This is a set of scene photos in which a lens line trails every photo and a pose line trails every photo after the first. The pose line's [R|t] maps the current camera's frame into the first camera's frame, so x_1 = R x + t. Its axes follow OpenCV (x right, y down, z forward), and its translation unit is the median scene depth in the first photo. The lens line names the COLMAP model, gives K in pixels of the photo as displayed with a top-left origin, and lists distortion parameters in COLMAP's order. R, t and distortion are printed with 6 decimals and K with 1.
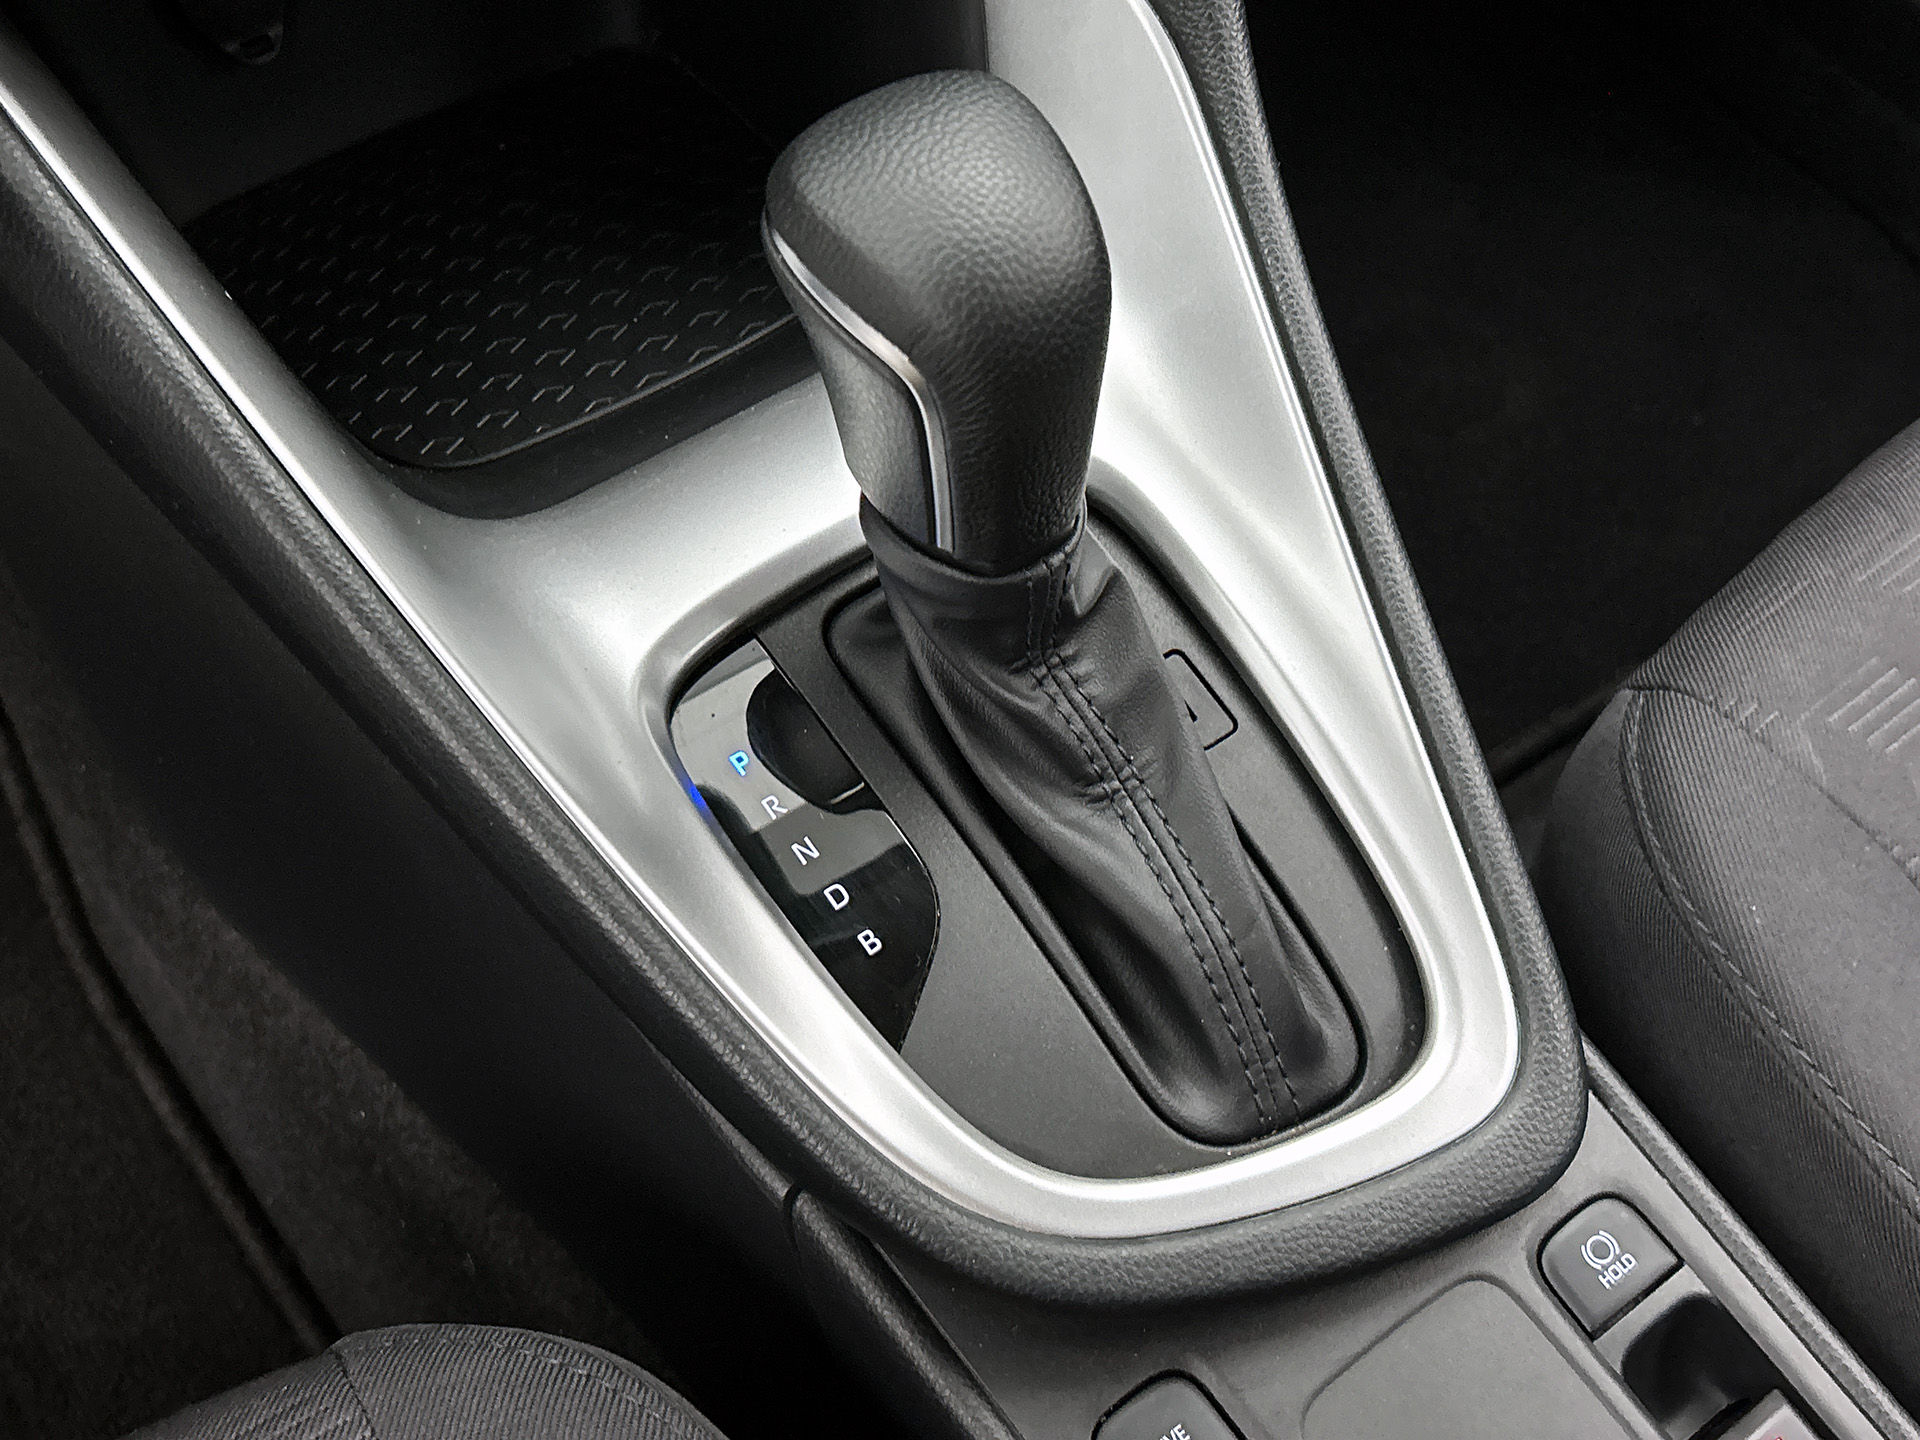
lens RADIAL K [[2041.7, 0, 966.8], [0, 2041.7, 712.4], [0, 0, 1]] dist [0.063324, 0.000000]
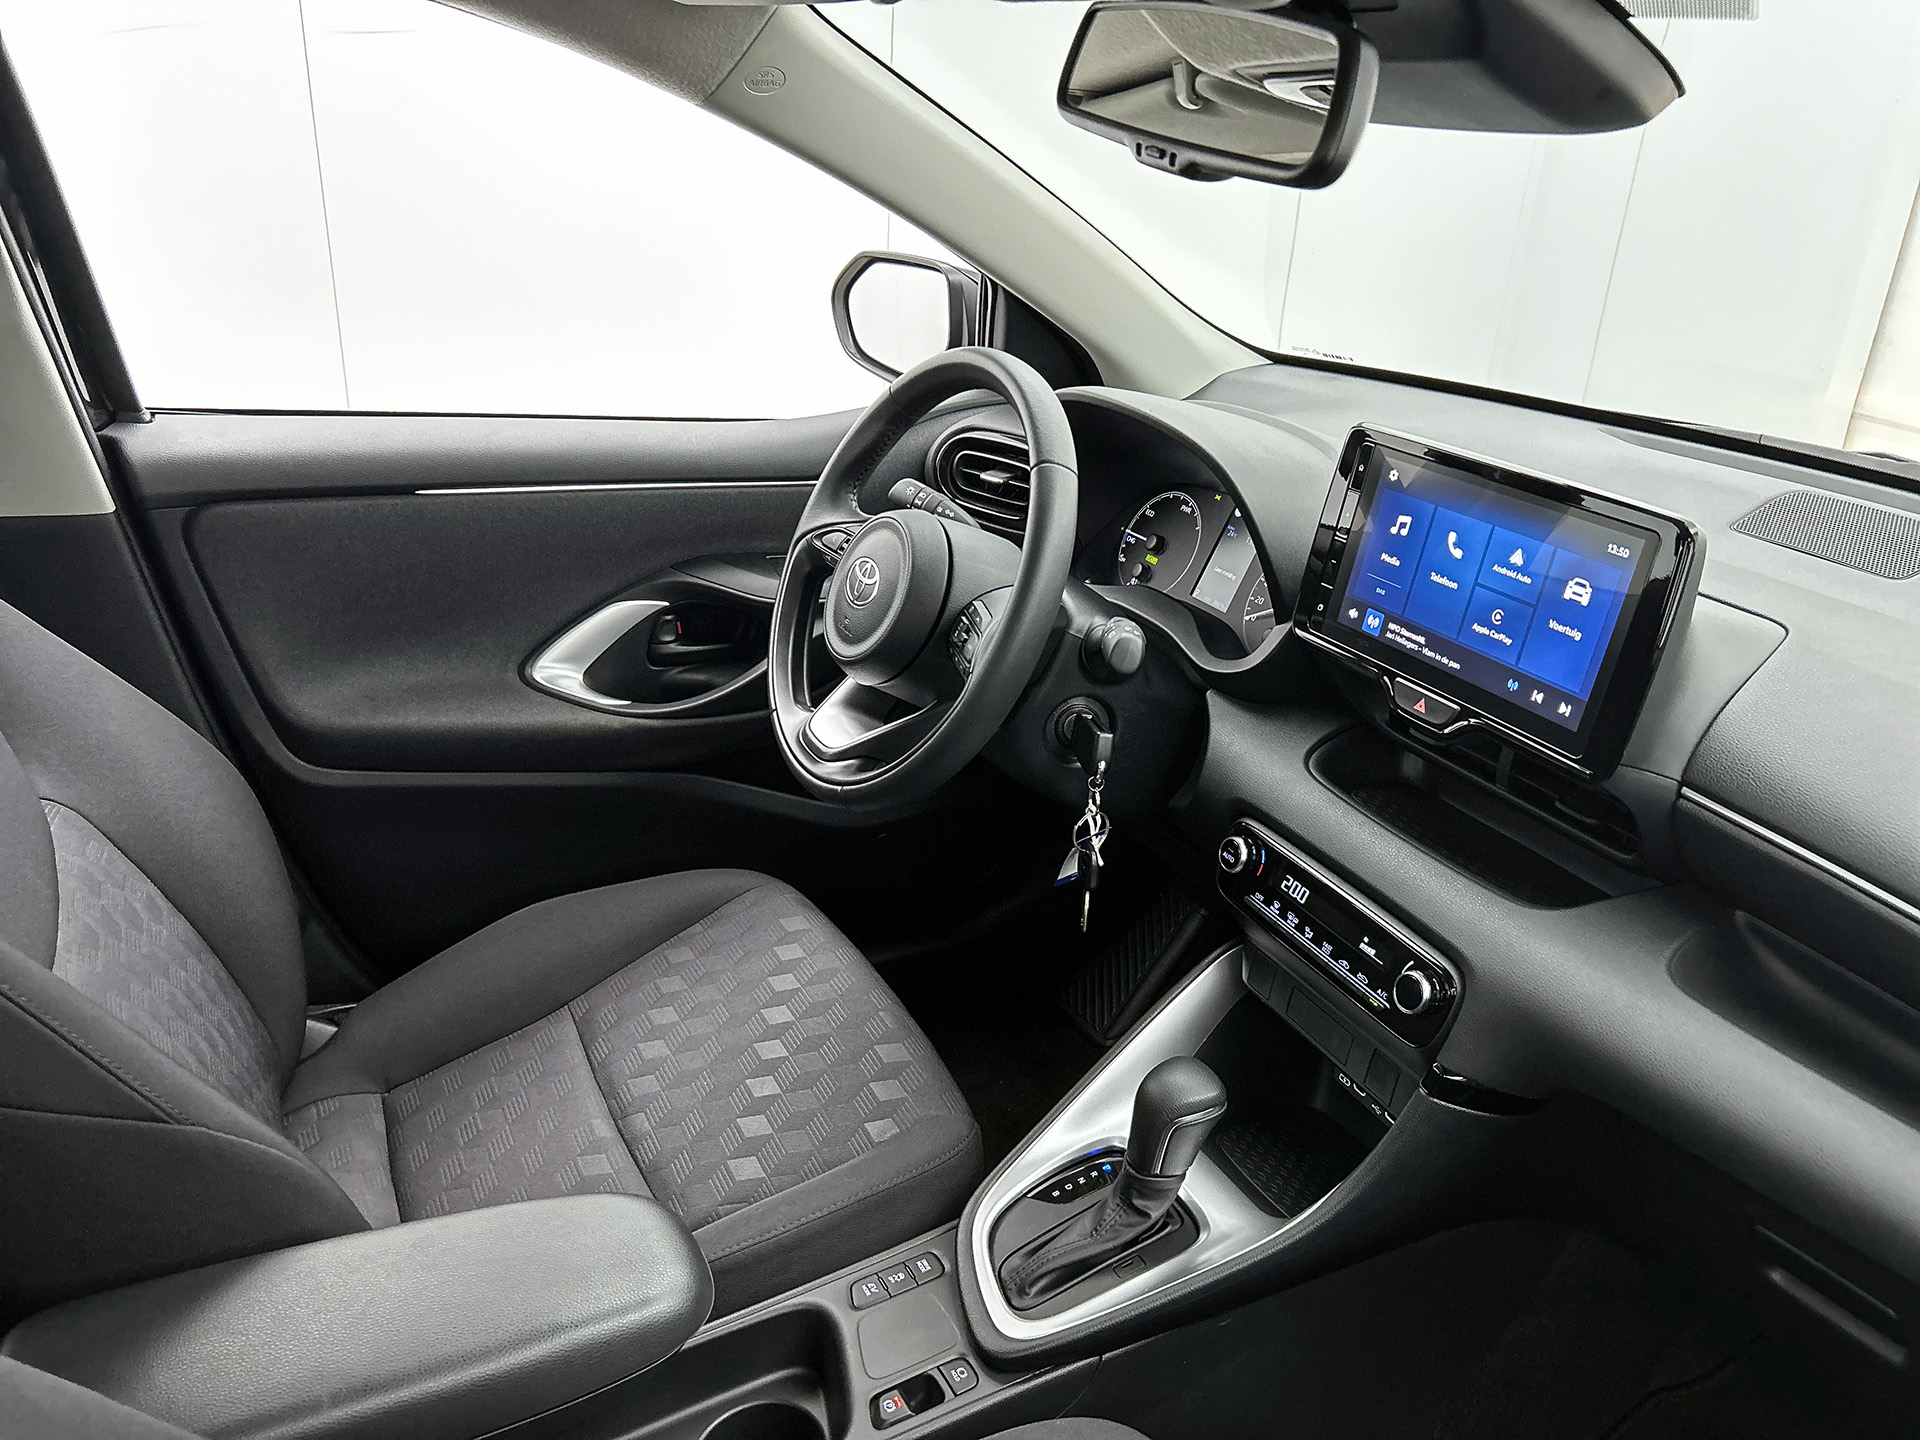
lens RADIAL K [[1459.8, 0, 976.2], [0, 1459.8, 720.5], [0, 0, 1]] dist [0.055291, -0.060289]
pose [[-0.142078, 0.314744, -0.938483, 2.219533], [-0.866405, 0.418967, 0.271677, -0.854968], [0.478702, 0.851706, 0.213170, -0.391380]]
